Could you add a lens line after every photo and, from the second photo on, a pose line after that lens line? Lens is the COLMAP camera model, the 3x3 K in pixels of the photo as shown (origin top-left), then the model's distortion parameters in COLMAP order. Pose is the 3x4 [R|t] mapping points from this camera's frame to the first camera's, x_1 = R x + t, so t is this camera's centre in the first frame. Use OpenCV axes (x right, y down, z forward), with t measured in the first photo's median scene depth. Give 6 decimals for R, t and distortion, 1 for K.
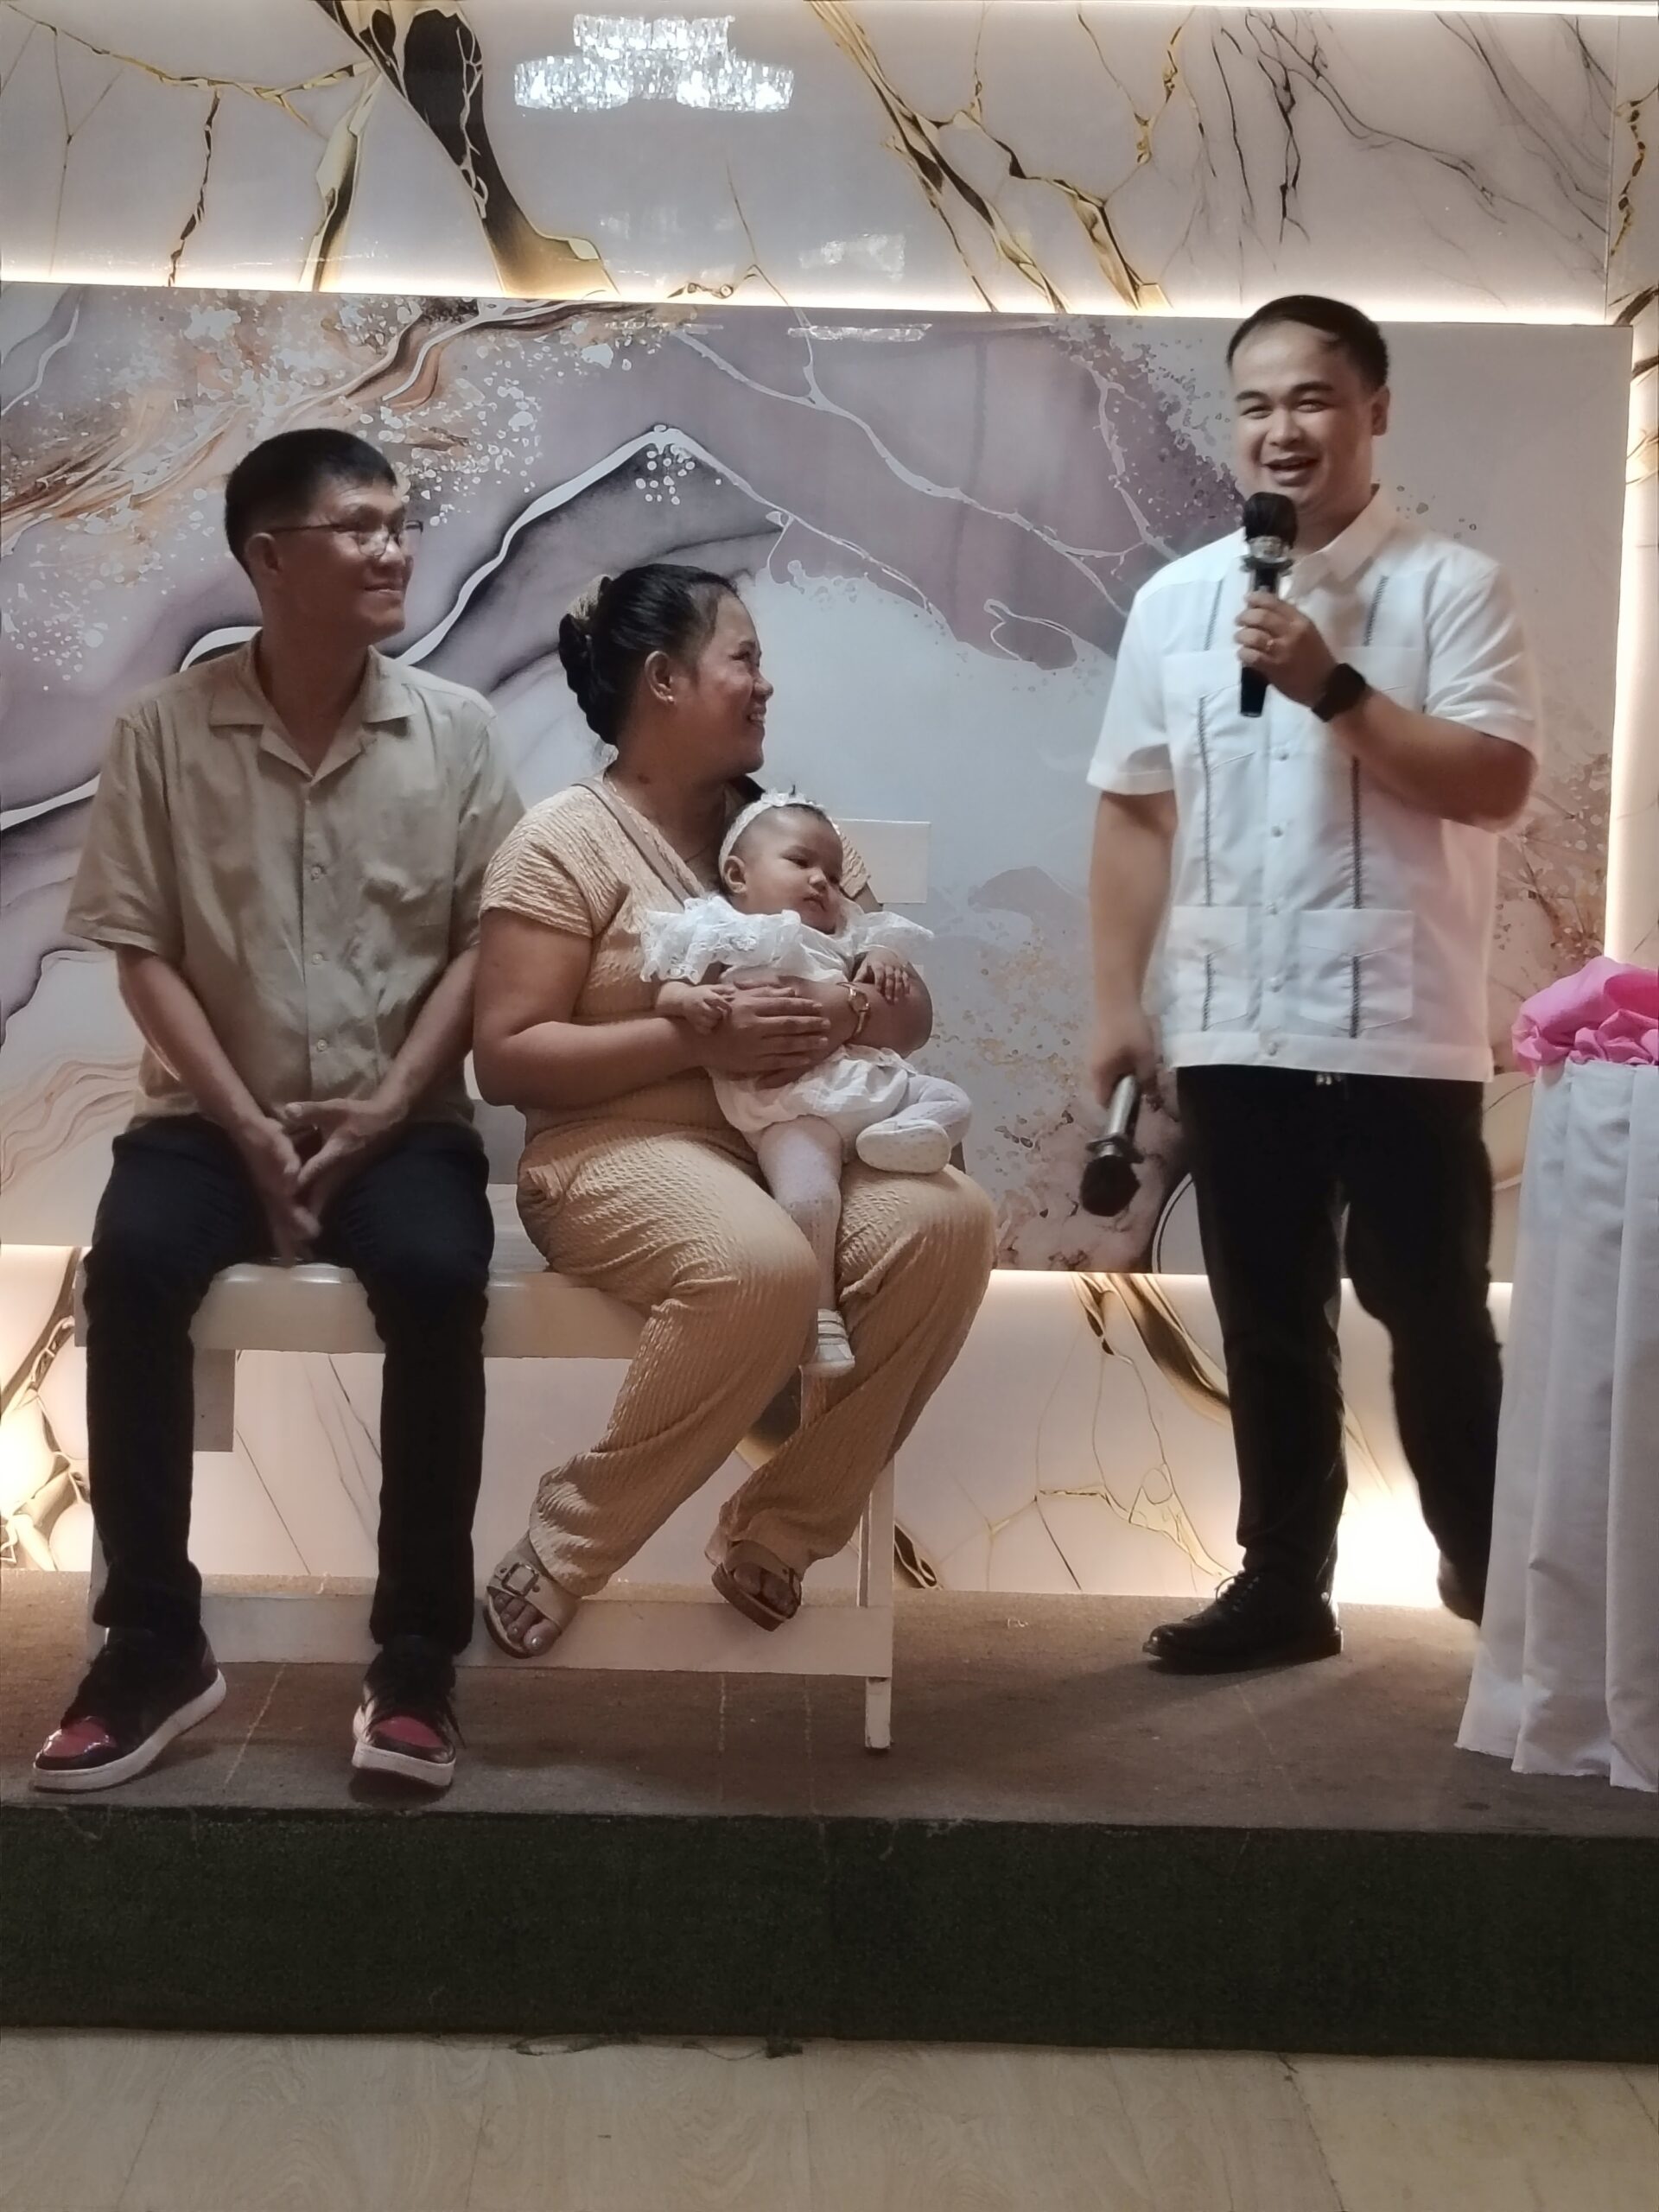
lens RADIAL K [[4617.3, 0, 808.1], [0, 4617.3, 1110.4], [0, 0, 1]] dist [0.106531, 0.000000]
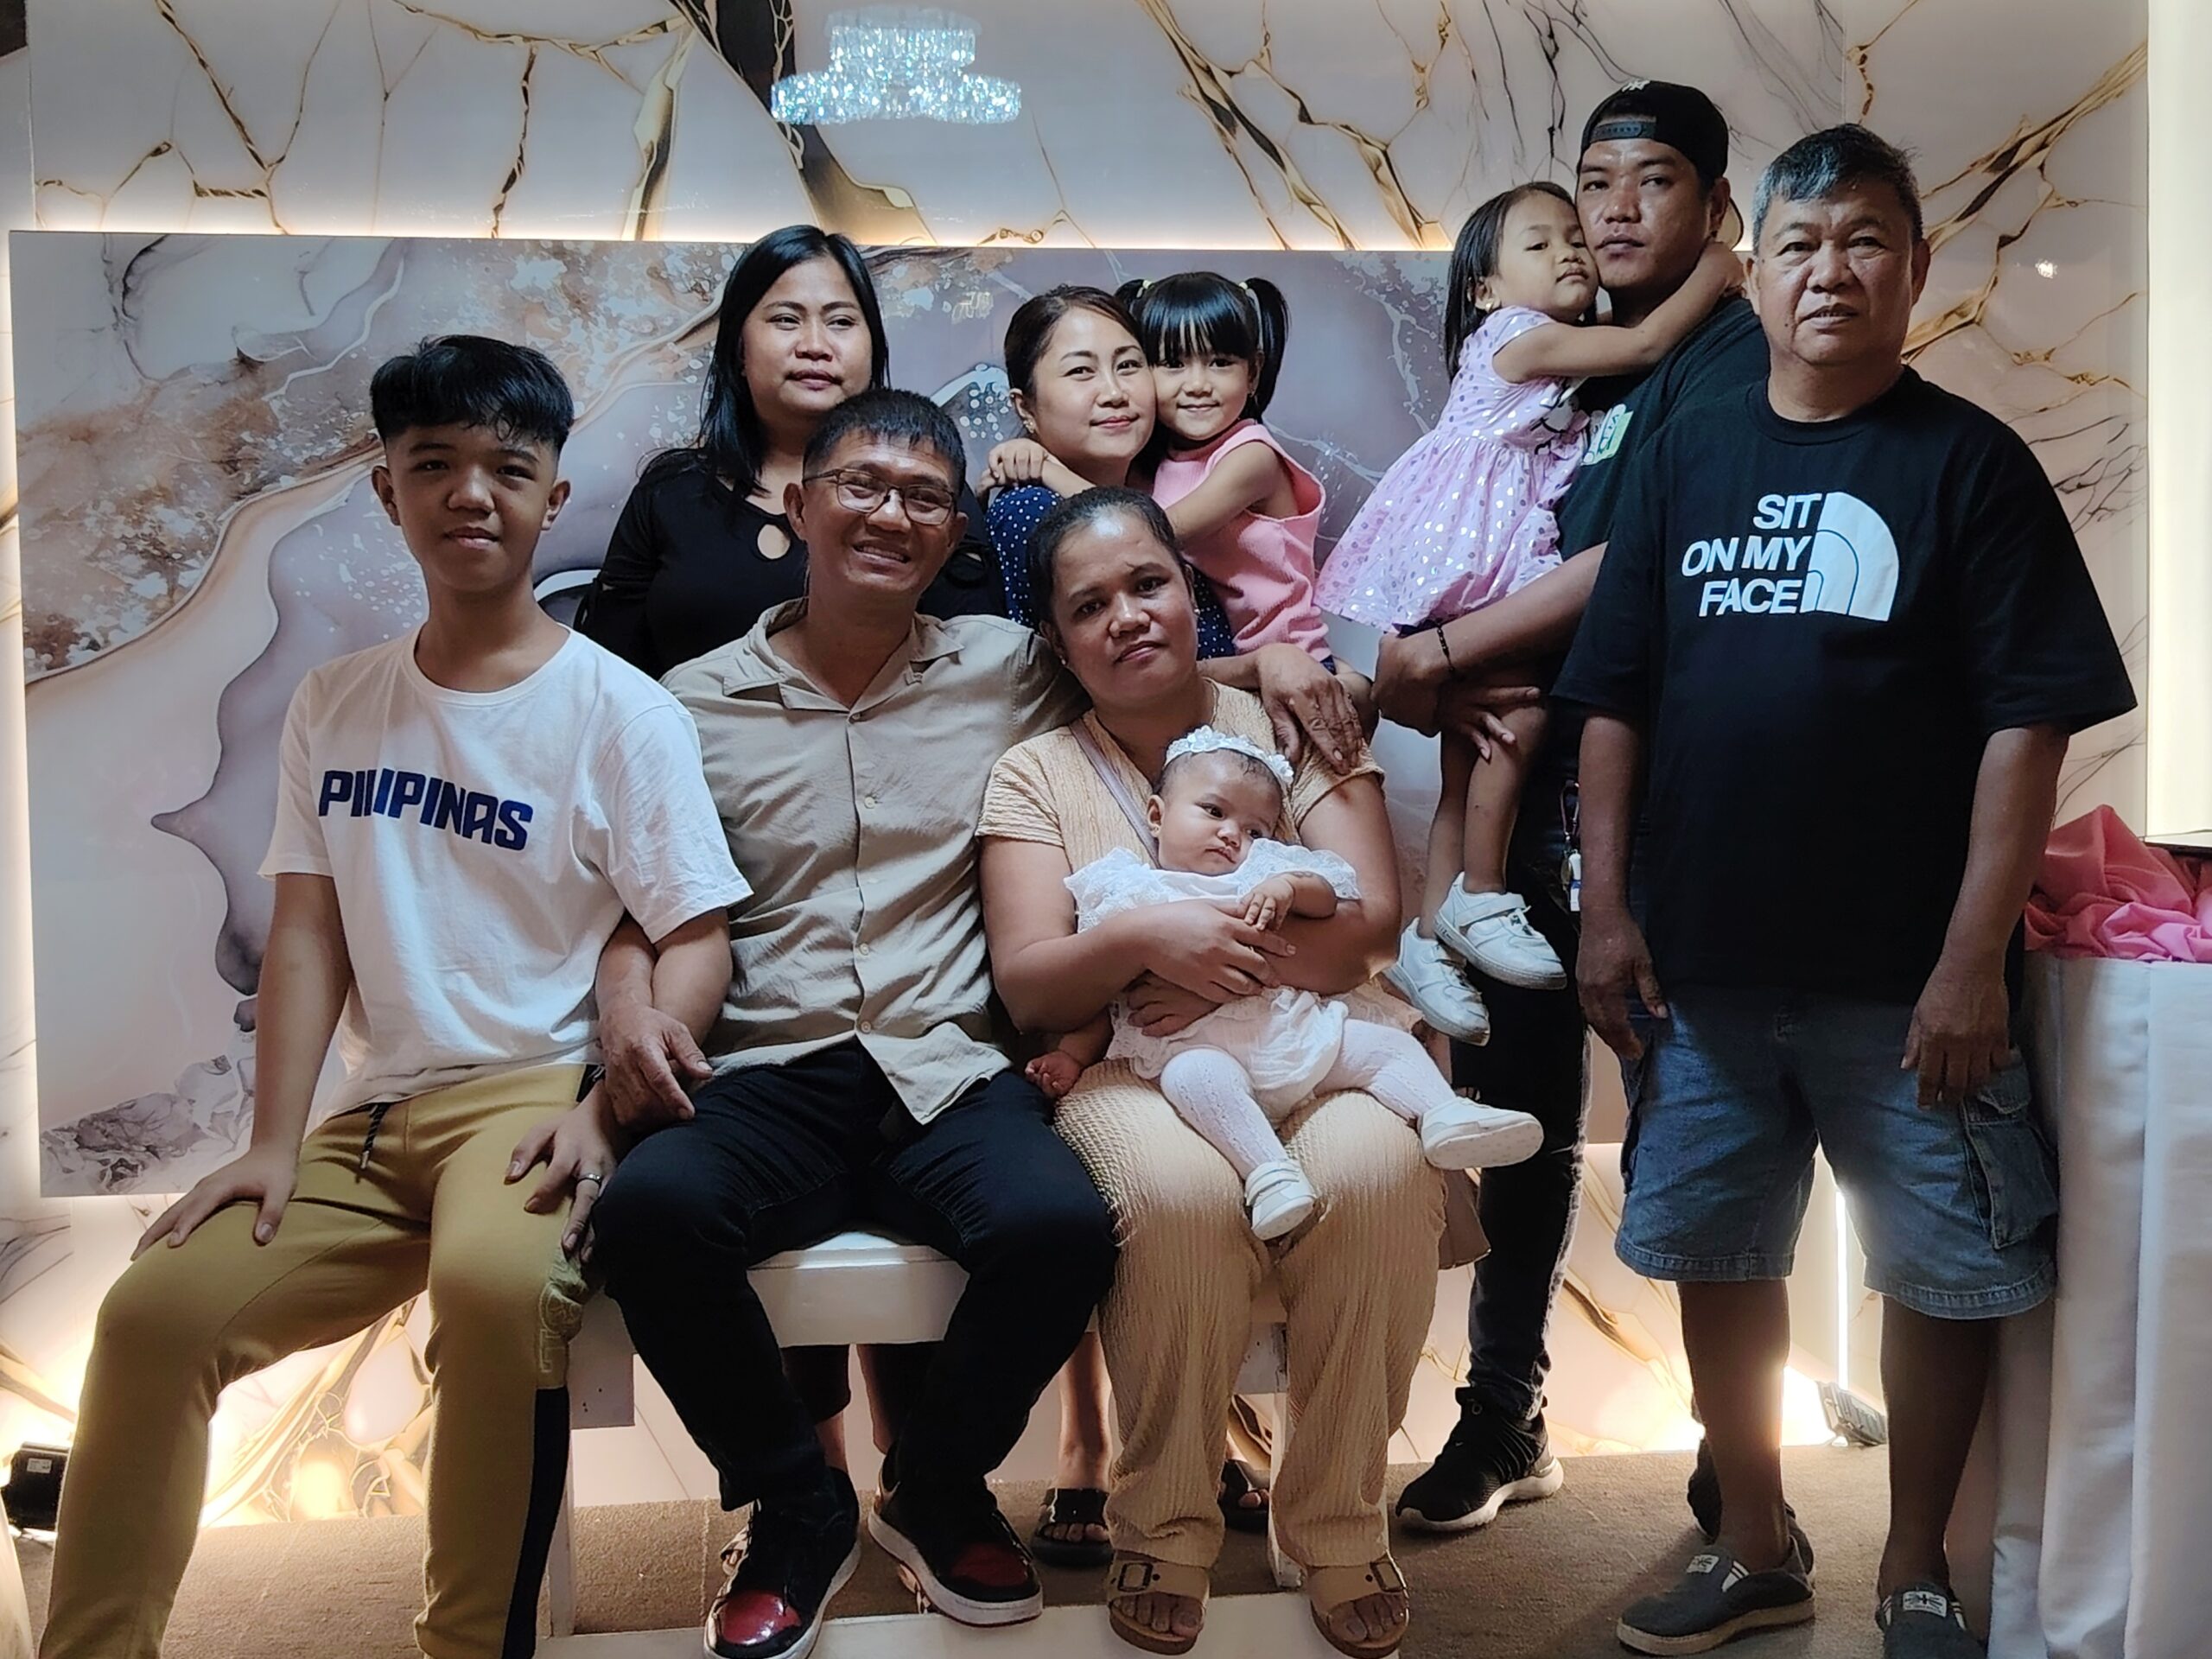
lens RADIAL K [[2763.8, 0, 1103.5], [0, 2763.8, 861.2], [0, 0, 1]] dist [0.059156, 0.000000]
pose [[0.991098, -0.044868, 0.125348, -0.087555], [0.046382, 0.998882, -0.009182, -0.029477], [-0.124796, 0.014915, 0.992070, 0.381033]]
